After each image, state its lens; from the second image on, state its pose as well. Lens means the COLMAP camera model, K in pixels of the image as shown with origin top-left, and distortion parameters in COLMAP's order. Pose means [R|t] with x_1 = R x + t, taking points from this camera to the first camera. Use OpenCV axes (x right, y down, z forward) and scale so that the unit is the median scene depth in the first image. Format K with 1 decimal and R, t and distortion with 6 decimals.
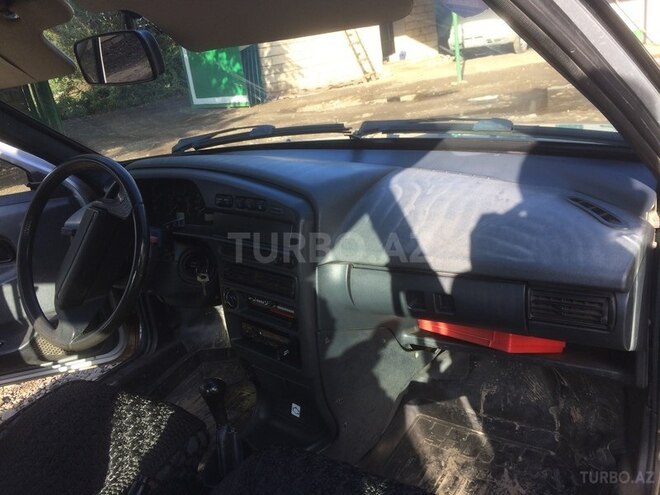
lens RADIAL K [[557.8, 0, 330.0], [0, 557.8, 247.5], [0, 0, 1]] dist [0.100997, -0.149905]
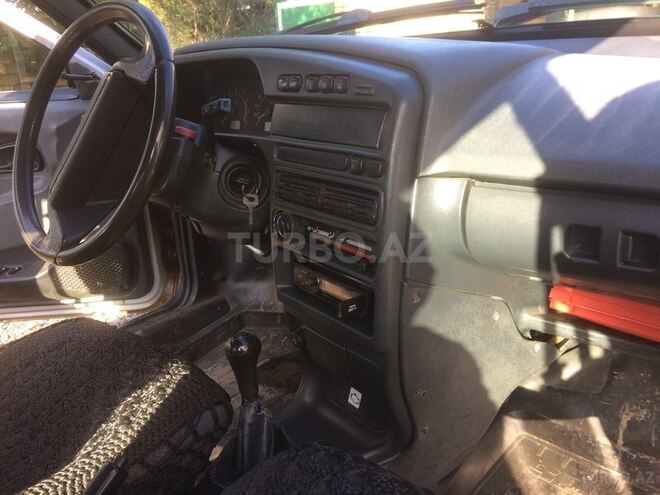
lens RADIAL K [[557.8, 0, 330.0], [0, 557.8, 247.5], [0, 0, 1]] dist [0.100997, -0.149905]
pose [[0.984884, 0.120744, -0.124193, -0.025939], [-0.120337, 0.992674, 0.010803, 0.095307], [0.124587, 0.004305, 0.992199, 0.286058]]
